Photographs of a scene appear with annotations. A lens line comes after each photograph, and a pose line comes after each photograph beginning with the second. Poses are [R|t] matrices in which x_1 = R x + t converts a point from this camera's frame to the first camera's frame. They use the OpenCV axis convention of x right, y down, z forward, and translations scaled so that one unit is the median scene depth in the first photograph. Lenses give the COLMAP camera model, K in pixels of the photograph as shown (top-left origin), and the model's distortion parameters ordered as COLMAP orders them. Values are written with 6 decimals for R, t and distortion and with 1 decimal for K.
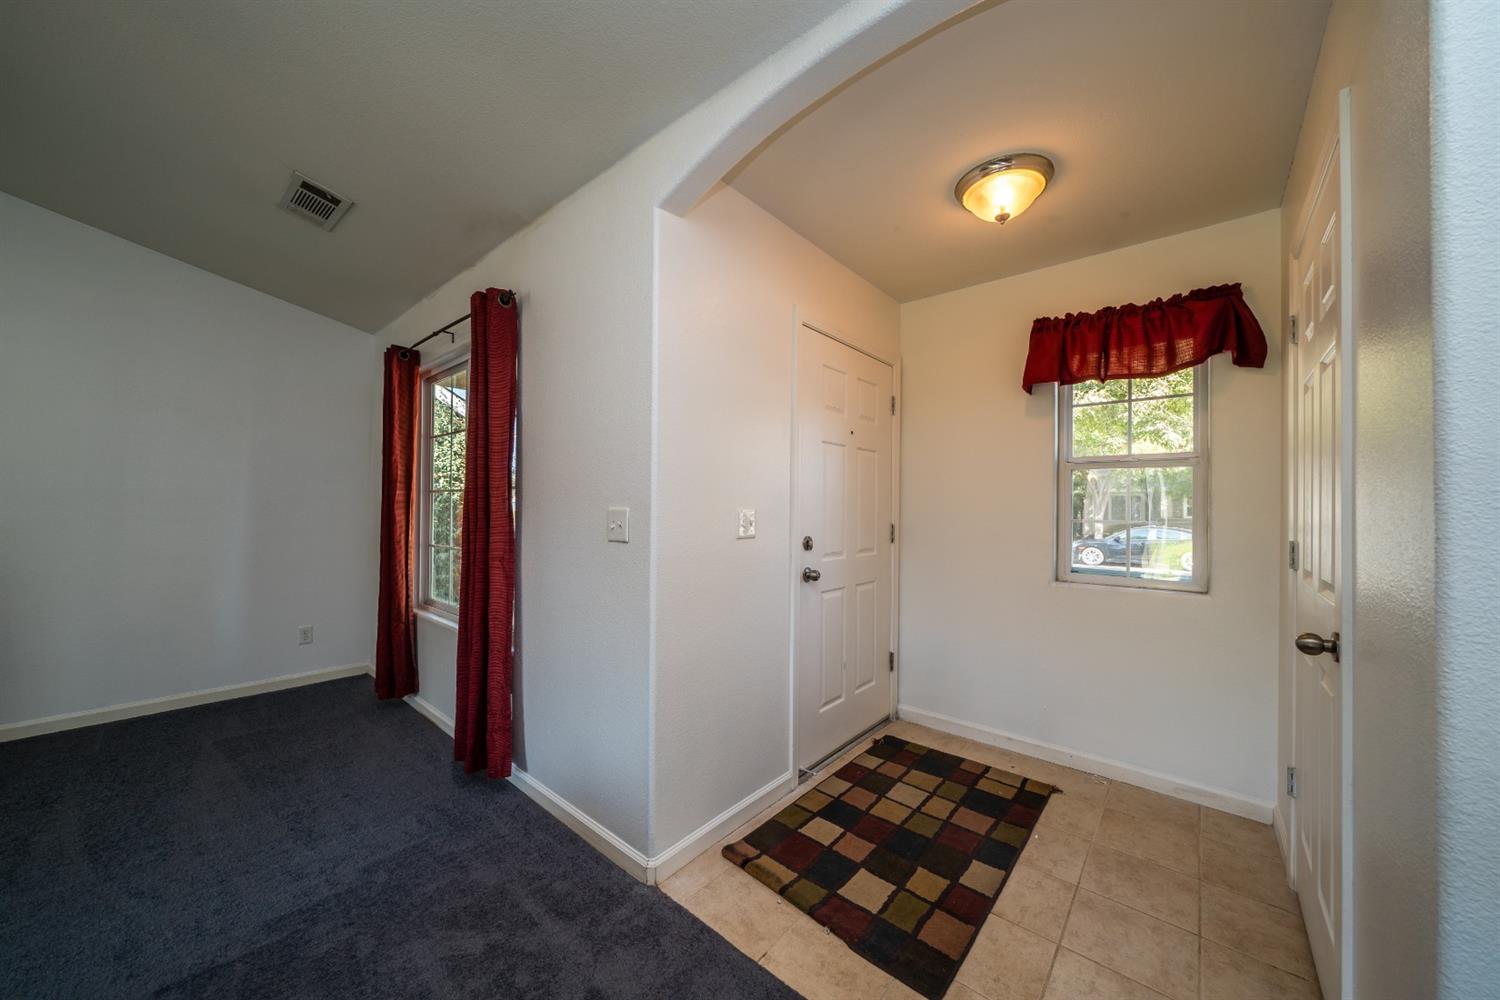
lens RADIAL K [[522.1, 0, 745.1], [0, 522.1, 505.2], [0, 0, 1]] dist [-0.002125, 0.000074]
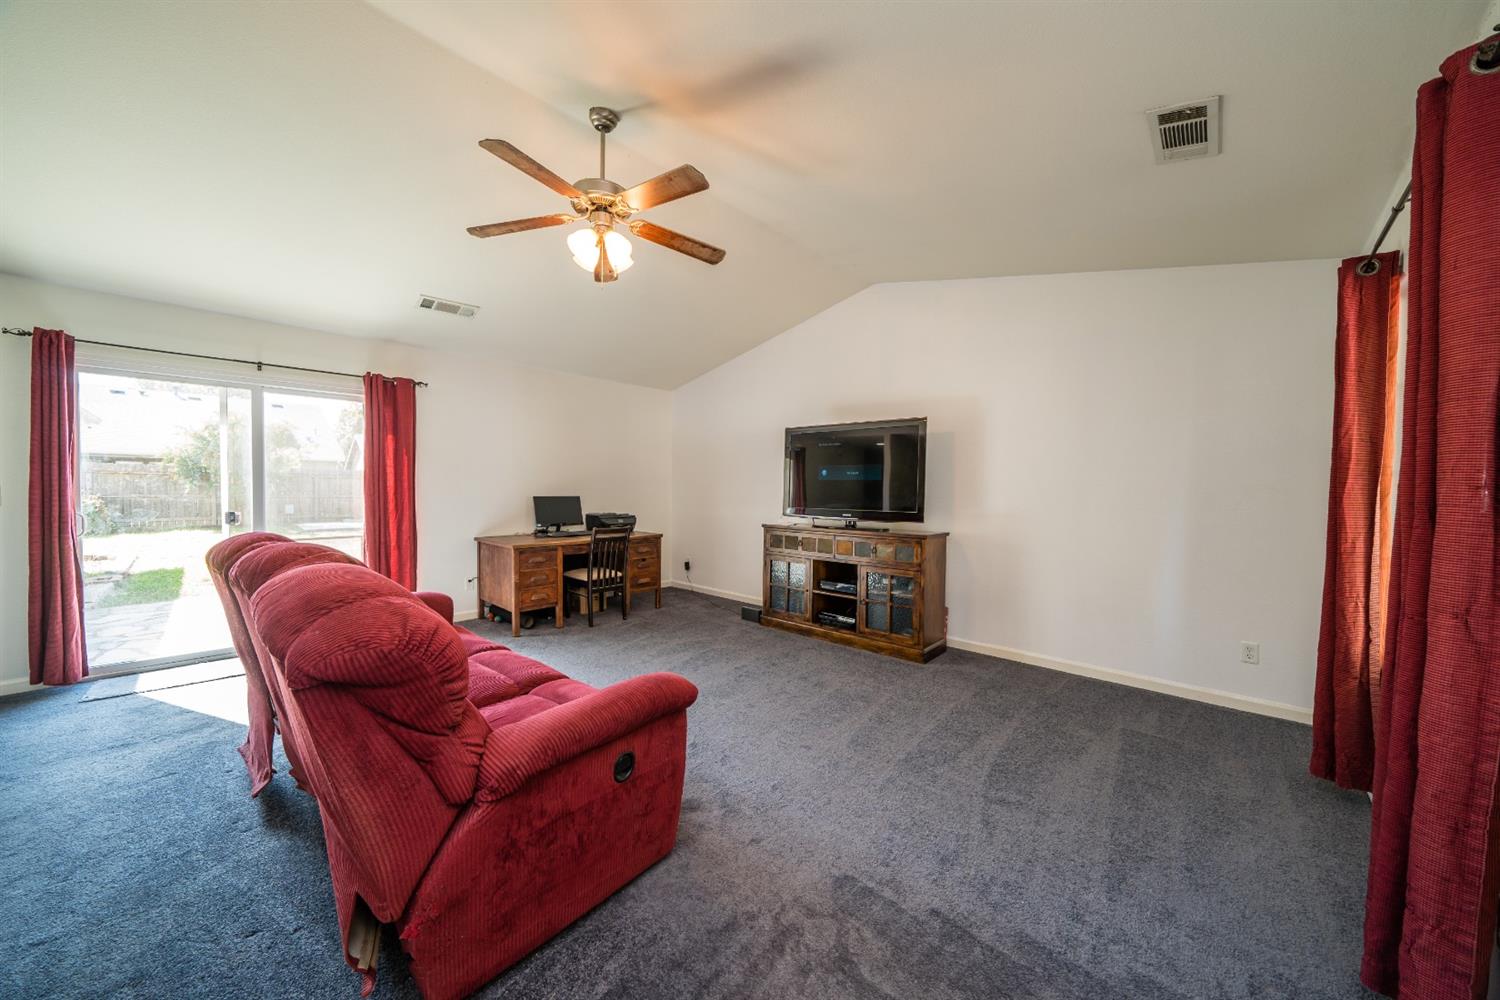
lens RADIAL K [[520.1, 0, 748.9], [0, 520.1, 501.4], [0, 0, 1]] dist [-0.013128, 0.000150]
pose [[-0.040891, 0.012983, -0.999079, 0.021151], [-0.007740, 0.999881, 0.013310, 0.000787], [0.999134, 0.008277, -0.040786, 0.367565]]
